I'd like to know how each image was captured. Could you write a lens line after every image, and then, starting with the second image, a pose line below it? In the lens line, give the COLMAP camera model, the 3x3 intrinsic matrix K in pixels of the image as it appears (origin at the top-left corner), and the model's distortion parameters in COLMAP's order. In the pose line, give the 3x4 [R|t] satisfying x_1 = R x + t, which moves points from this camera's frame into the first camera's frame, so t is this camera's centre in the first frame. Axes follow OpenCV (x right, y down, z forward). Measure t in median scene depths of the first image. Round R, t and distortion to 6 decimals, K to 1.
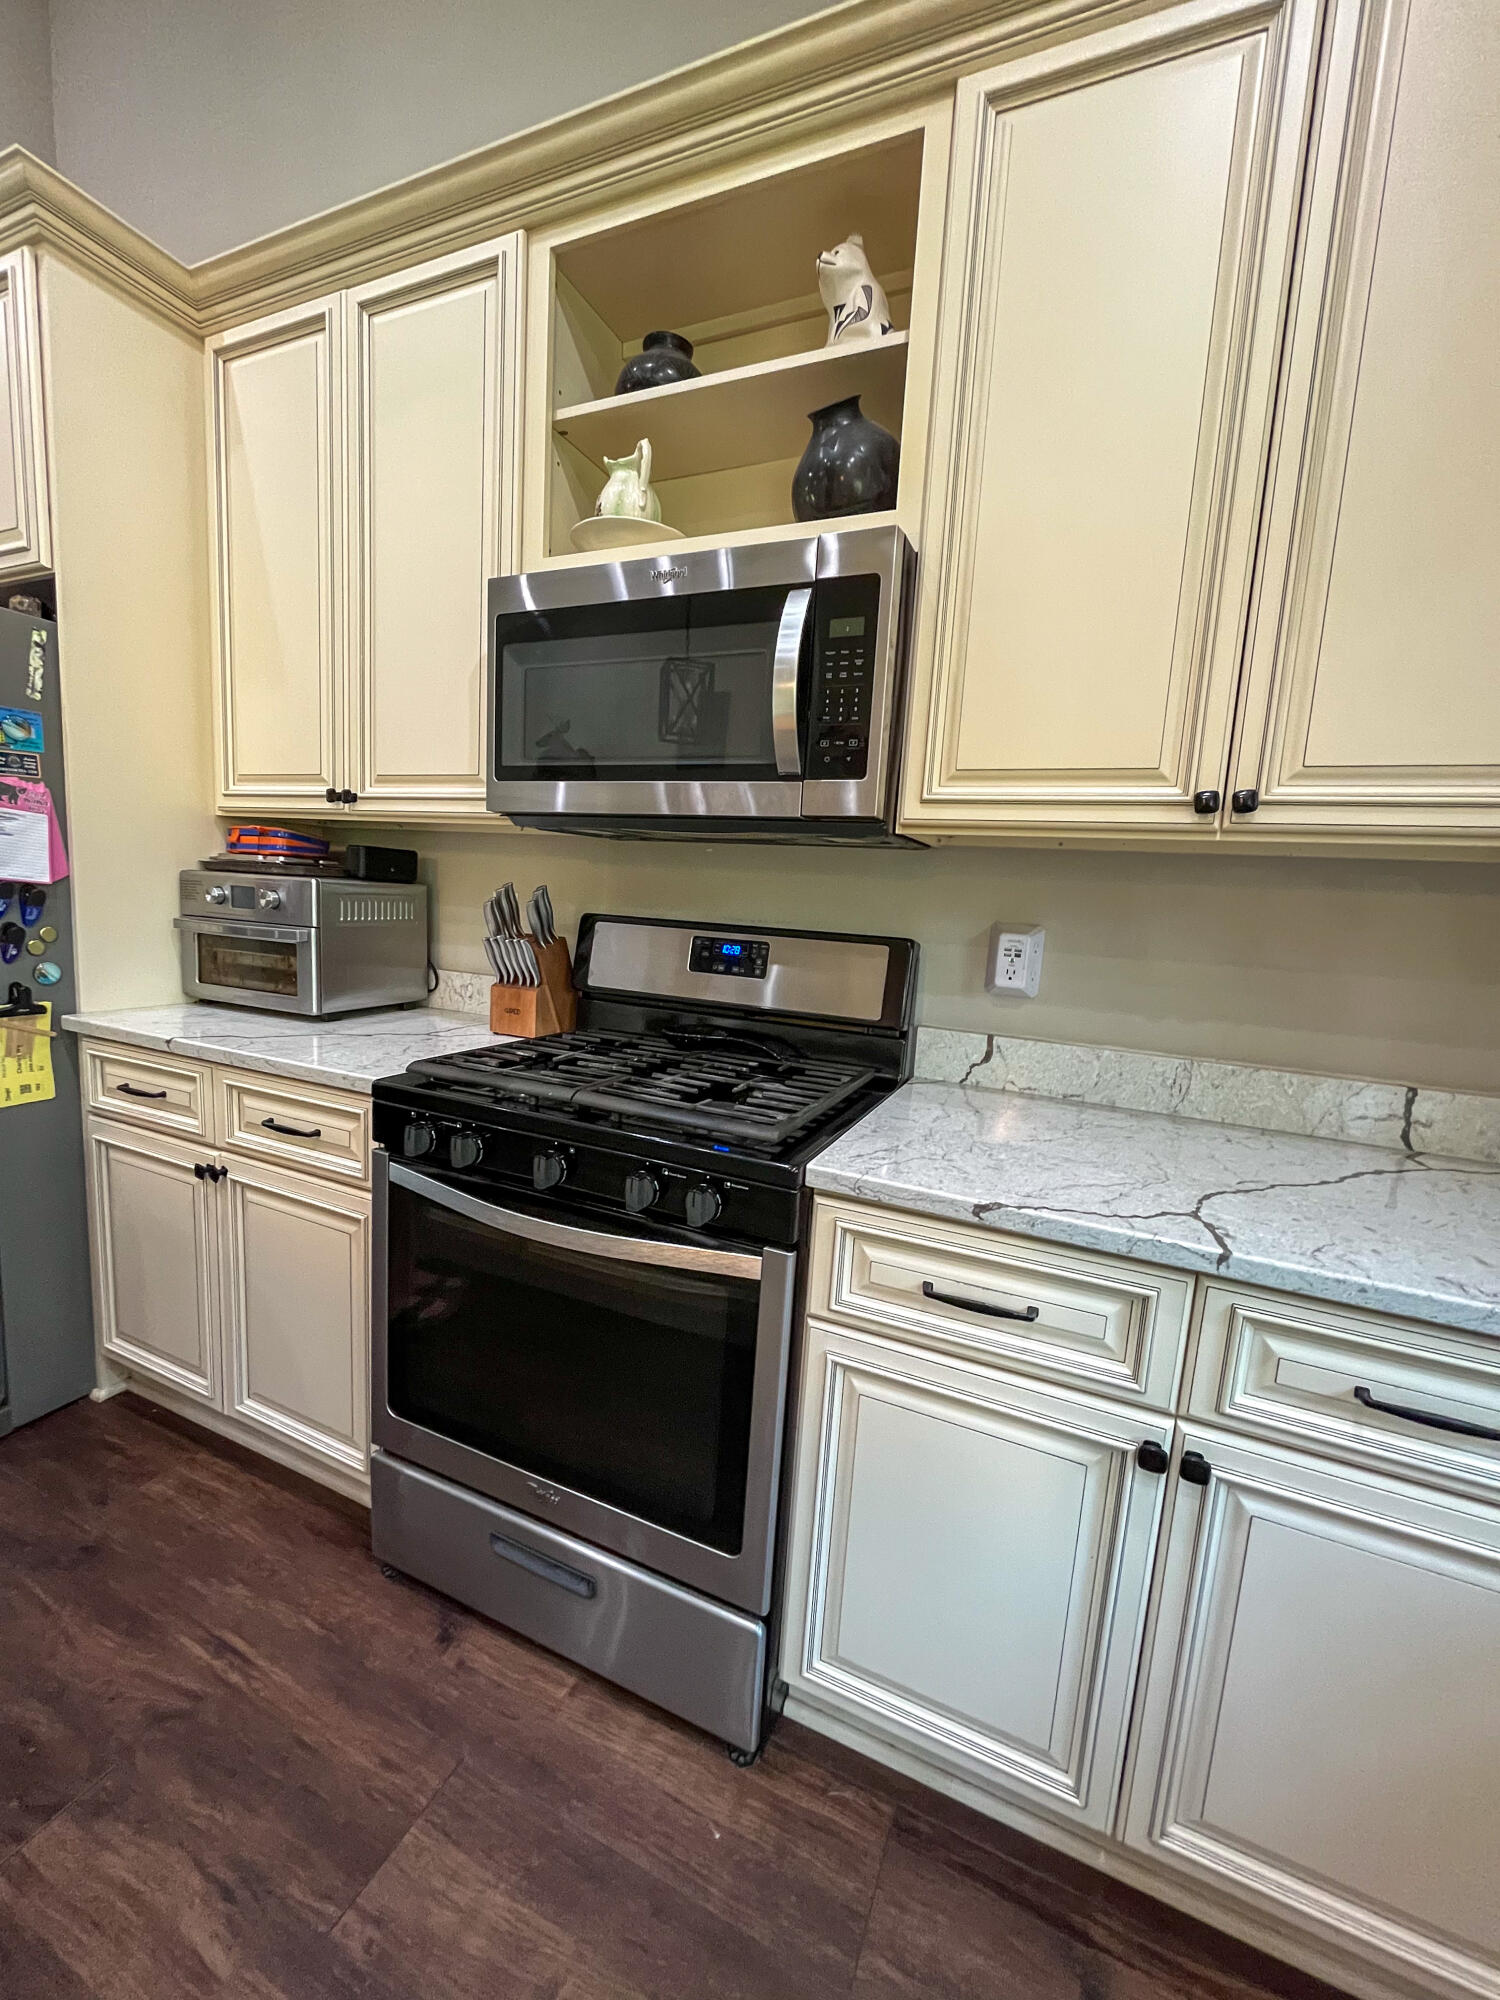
lens RADIAL K [[811.3, 0, 748.1], [0, 811.3, 1004.0], [0, 0, 1]] dist [-0.003544, -0.000466]
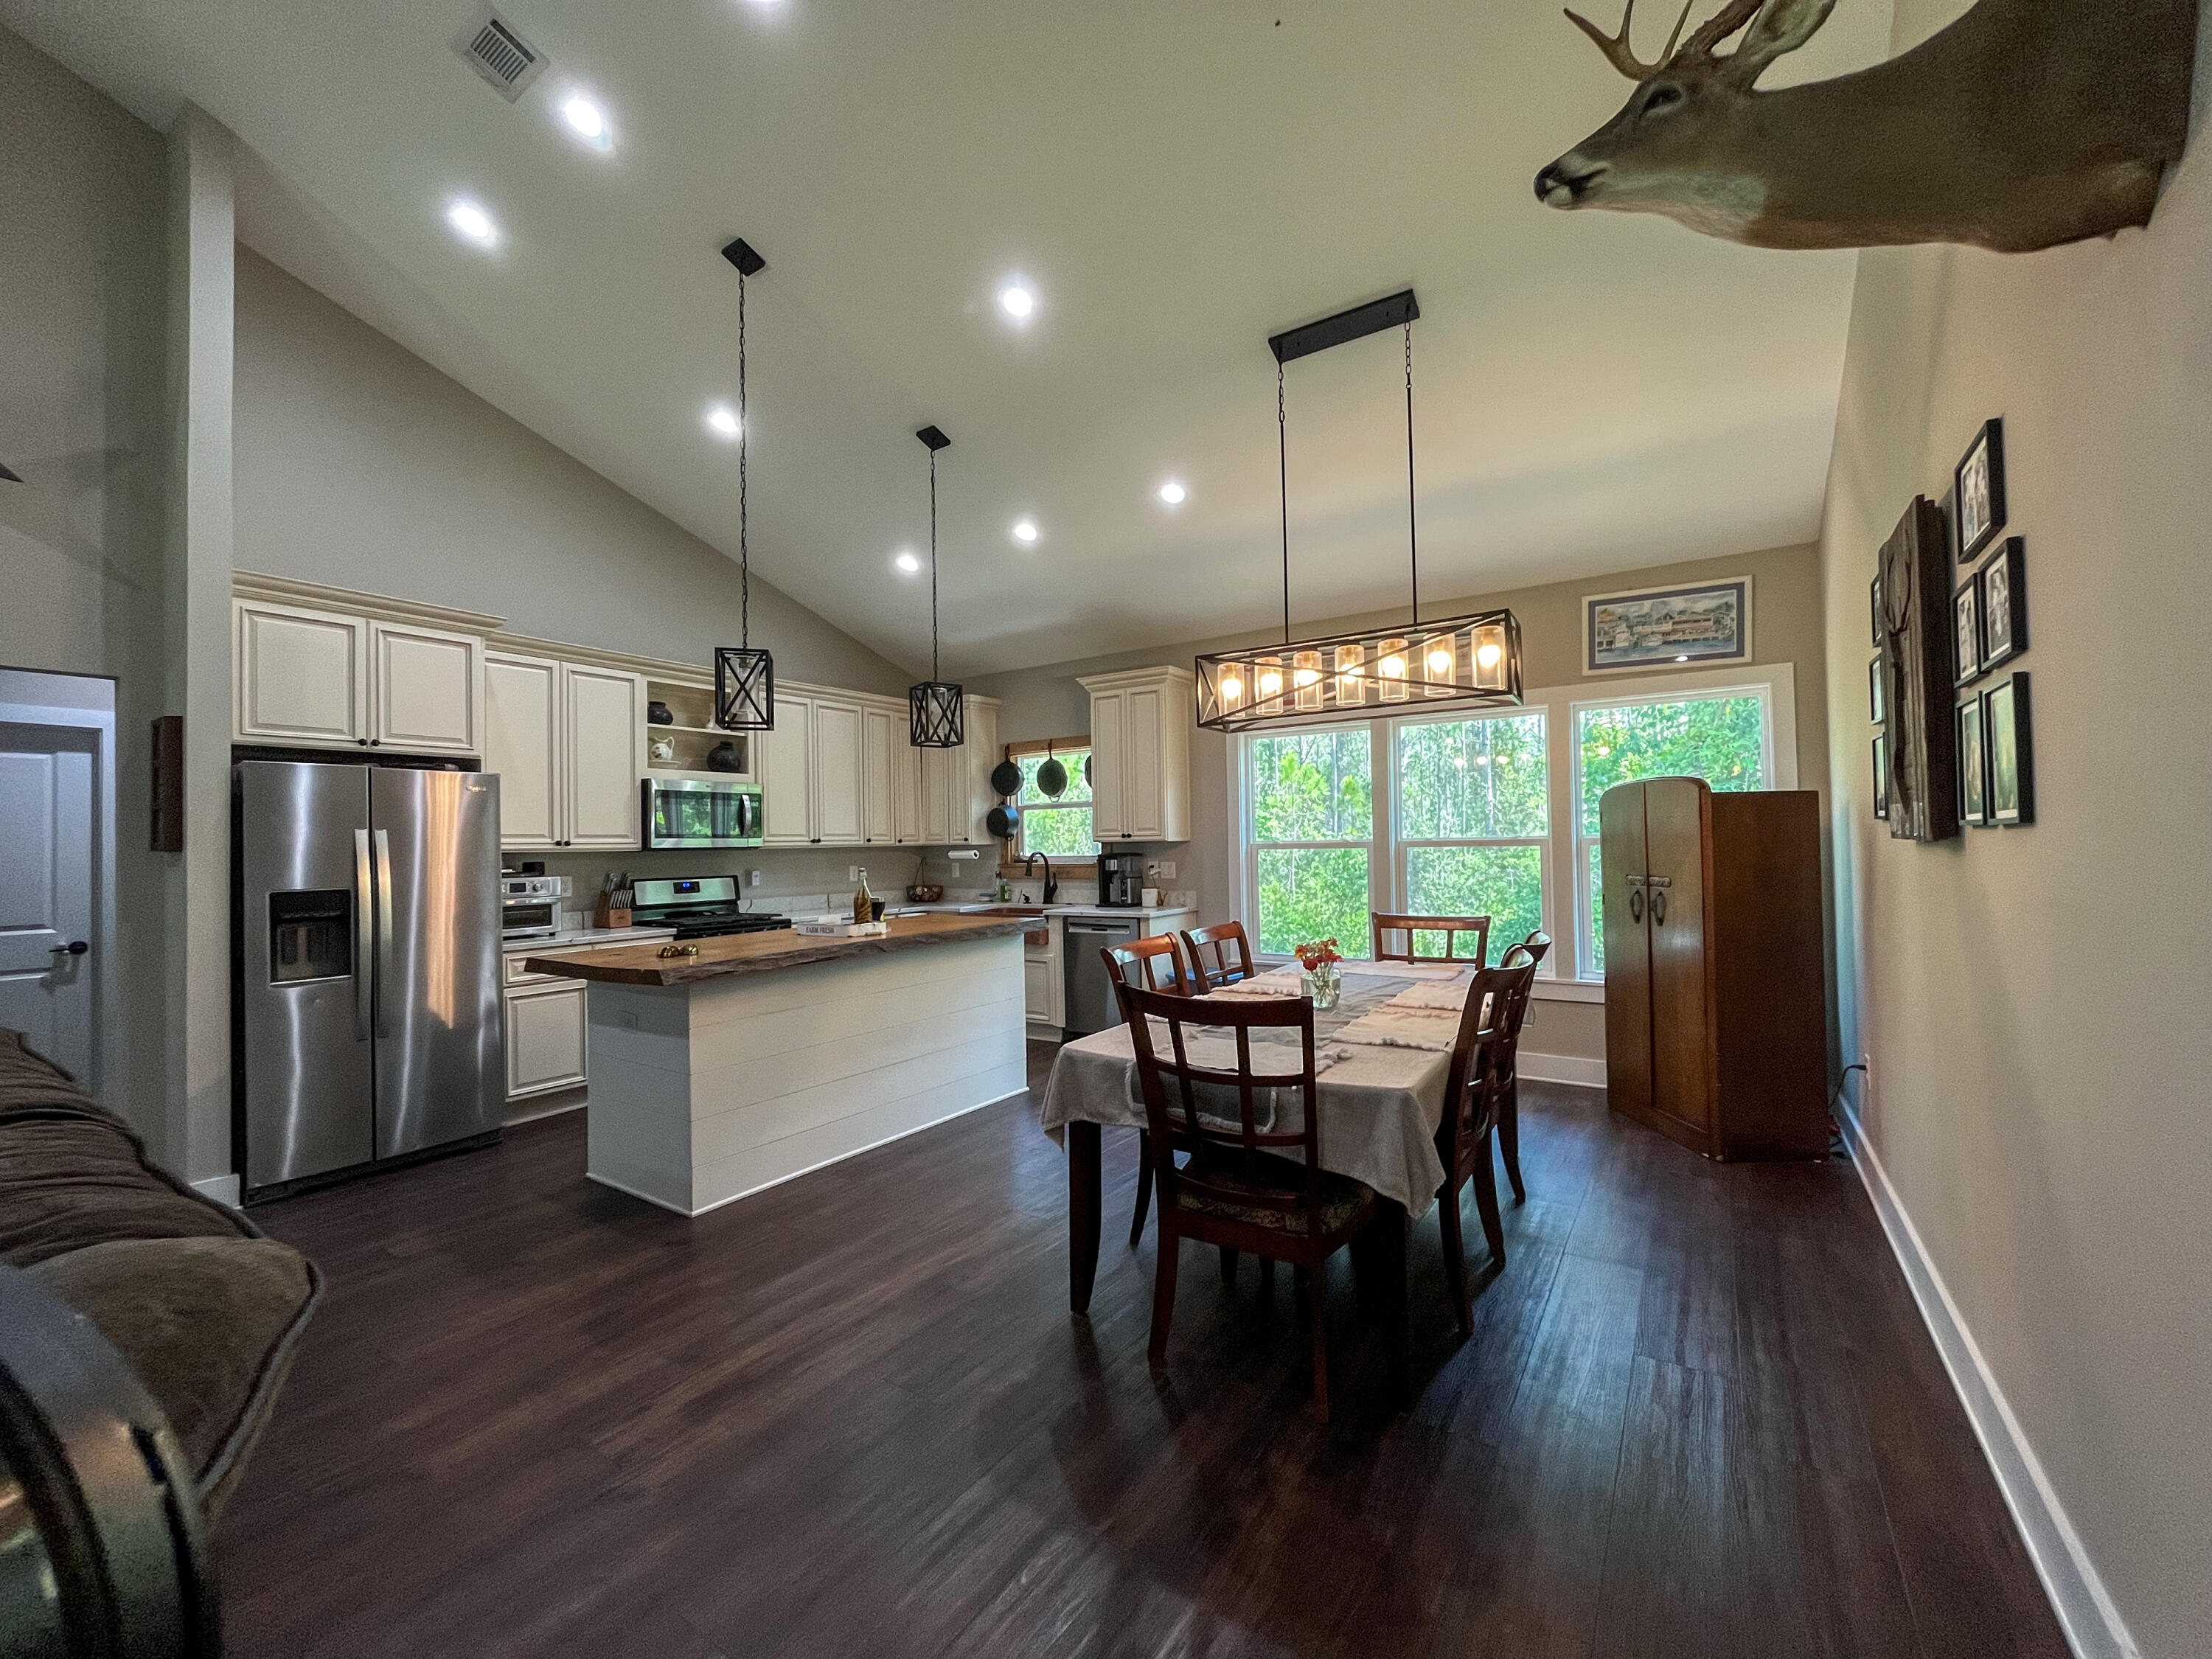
lens RADIAL K [[889.8, 0, 1112.0], [0, 889.8, 828.8], [0, 0, 1]] dist [-0.000907, -0.000411]
pose [[0.166287, -0.041823, 0.985190, -4.133002], [0.164817, 0.986224, 0.014048, -0.078187], [-0.972206, 0.160040, 0.170889, -1.615379]]
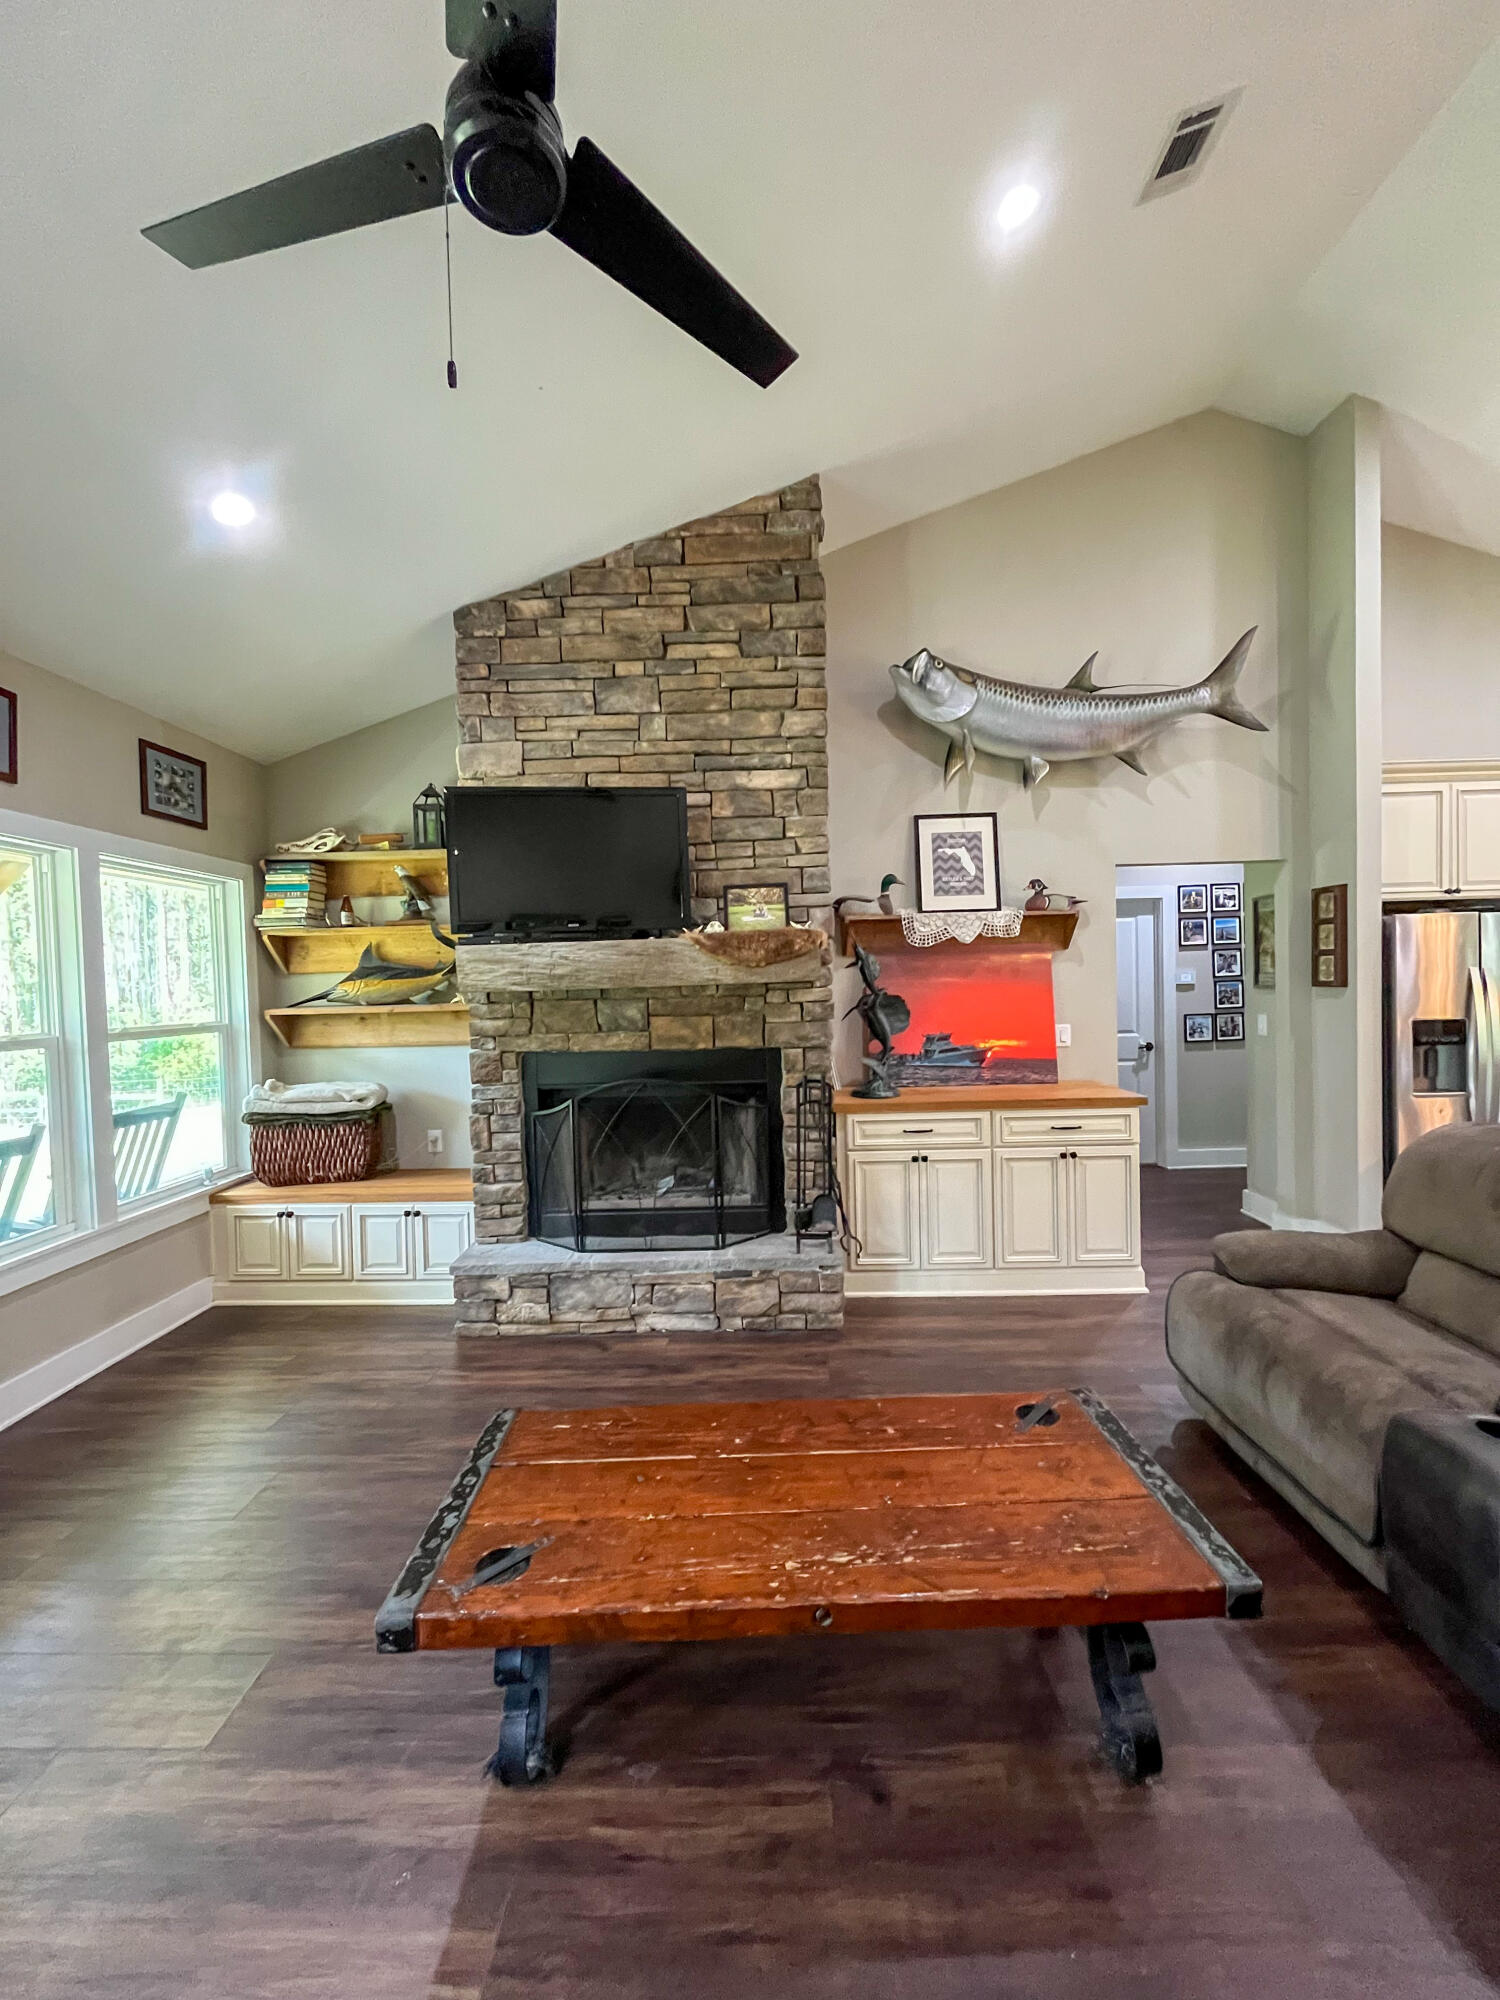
lens RADIAL K [[804.5, 0, 746.5], [0, 804.5, 1001.9], [0, 0, 1]] dist [-0.000907, -0.000411]
pose [[0.917486, -0.090695, 0.387290, -5.445972], [0.132001, 0.987905, -0.081364, -0.445568], [-0.375227, 0.125773, 0.918361, -0.407727]]
